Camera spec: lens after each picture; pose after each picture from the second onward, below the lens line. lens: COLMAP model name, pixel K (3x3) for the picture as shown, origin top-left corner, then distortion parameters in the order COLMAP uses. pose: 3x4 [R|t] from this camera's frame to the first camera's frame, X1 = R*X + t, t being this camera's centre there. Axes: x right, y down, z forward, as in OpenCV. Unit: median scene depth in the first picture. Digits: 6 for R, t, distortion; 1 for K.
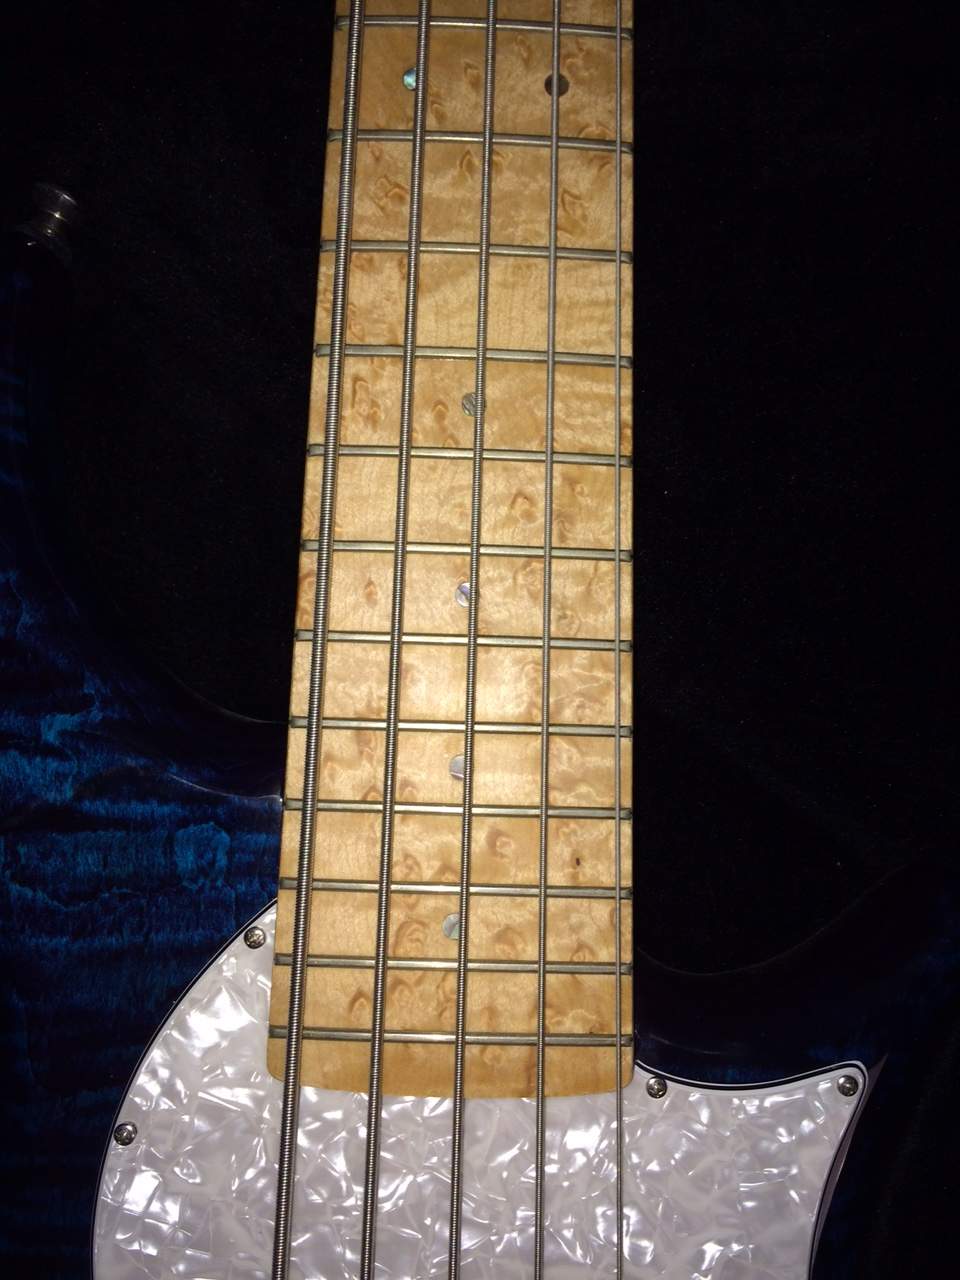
lens RADIAL K [[1082.6, 0, 480.0], [0, 1082.6, 640.0], [0, 0, 1]] dist [0.050920, -0.007276]
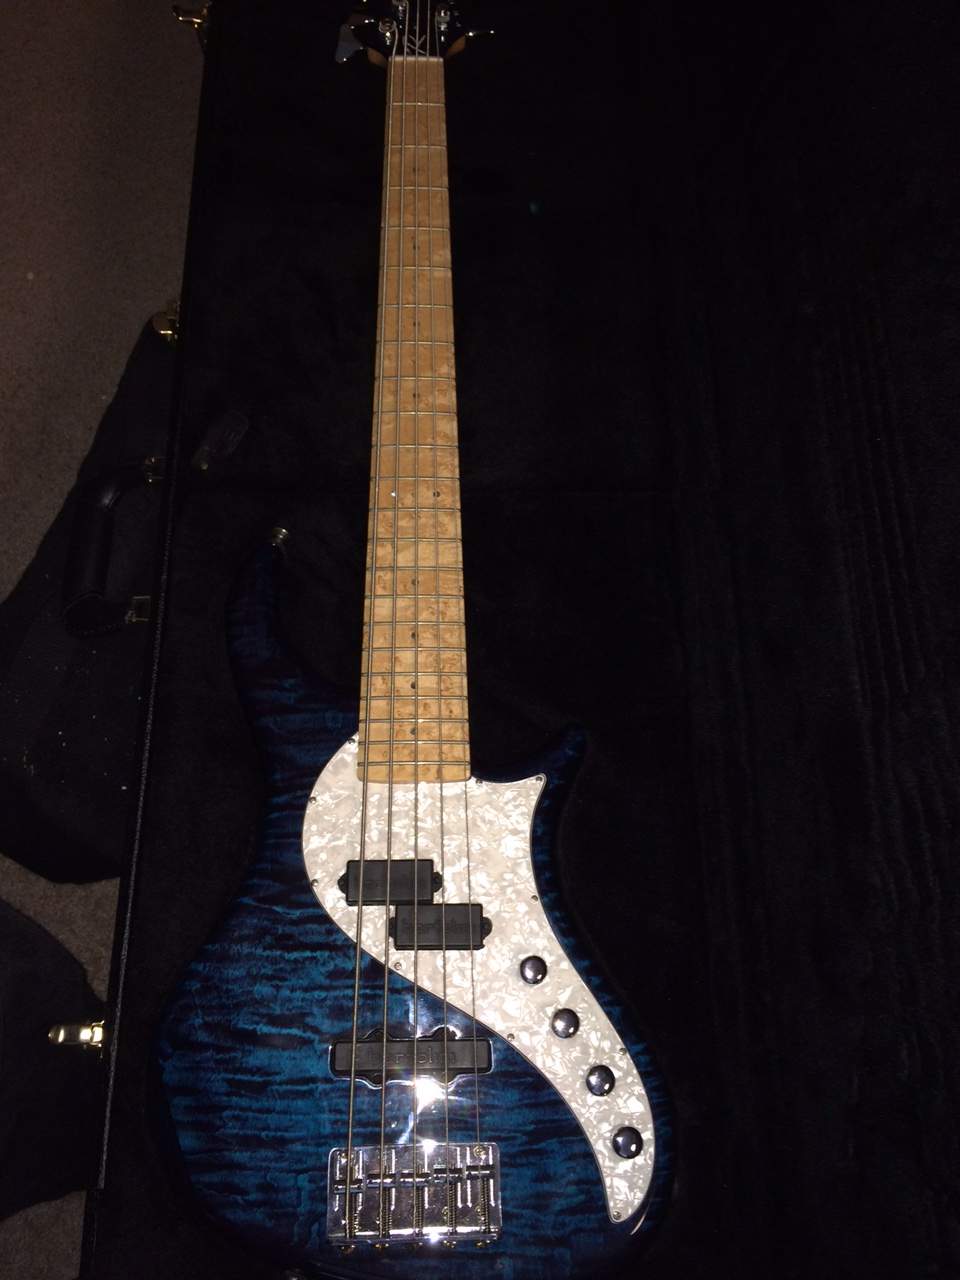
lens RADIAL K [[1082.6, 0, 480.0], [0, 1082.6, 640.0], [0, 0, 1]] dist [0.050920, -0.007276]
pose [[0.998835, -0.041960, 0.023853, 0.109100], [0.046934, 0.959662, -0.277213, 0.891027], [-0.011259, 0.278009, 0.960512, -2.165597]]
